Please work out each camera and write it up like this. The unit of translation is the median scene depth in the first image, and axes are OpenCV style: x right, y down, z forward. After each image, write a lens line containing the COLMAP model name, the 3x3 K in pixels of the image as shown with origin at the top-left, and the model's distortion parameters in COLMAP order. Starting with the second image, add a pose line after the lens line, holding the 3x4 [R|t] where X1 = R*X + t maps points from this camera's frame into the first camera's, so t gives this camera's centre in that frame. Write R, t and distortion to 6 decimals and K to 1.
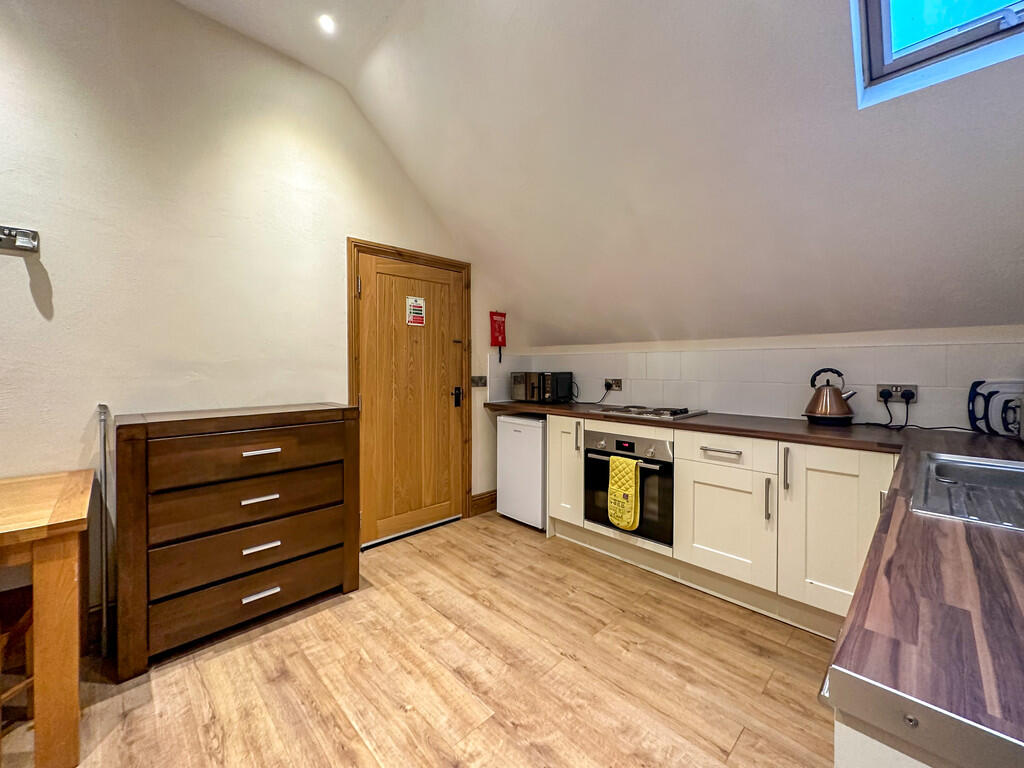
lens RADIAL K [[442.3, 0, 507.2], [0, 442.3, 370.4], [0, 0, 1]] dist [-0.001913, -0.000311]
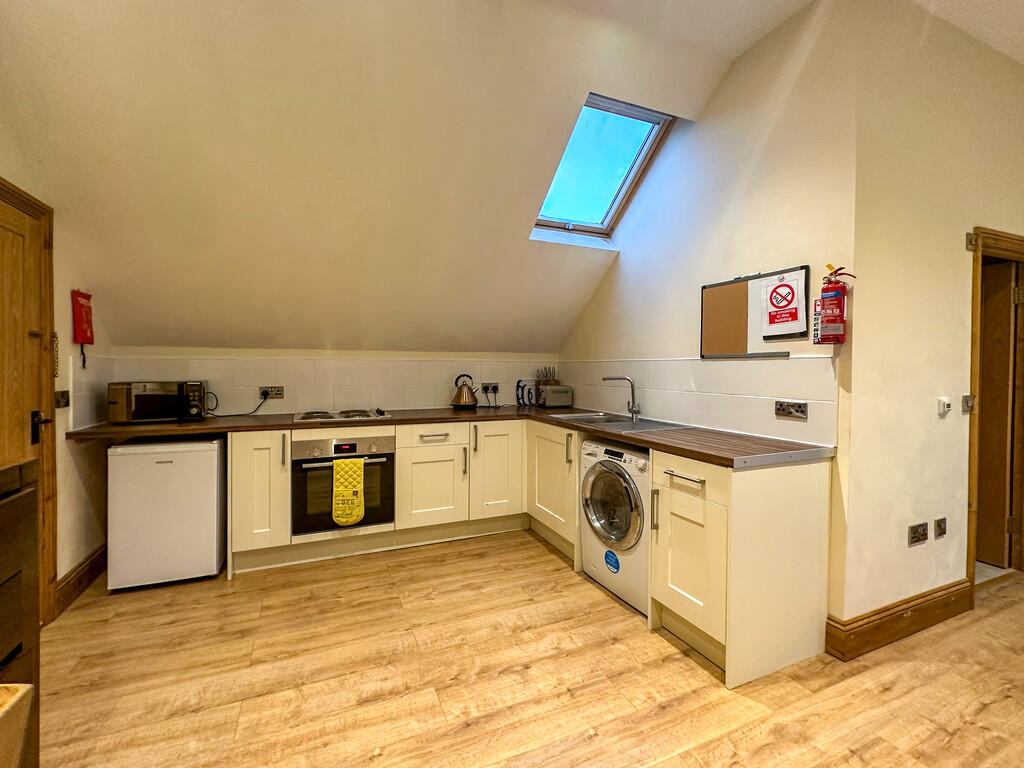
lens RADIAL K [[442.3, 0, 507.2], [0, 442.3, 370.4], [0, 0, 1]] dist [-0.001913, -0.000311]
pose [[0.334043, -0.007777, 0.942526, -0.657416], [0.004730, 0.999967, 0.006574, -0.025452], [-0.942546, 0.002262, 0.334069, 0.287087]]
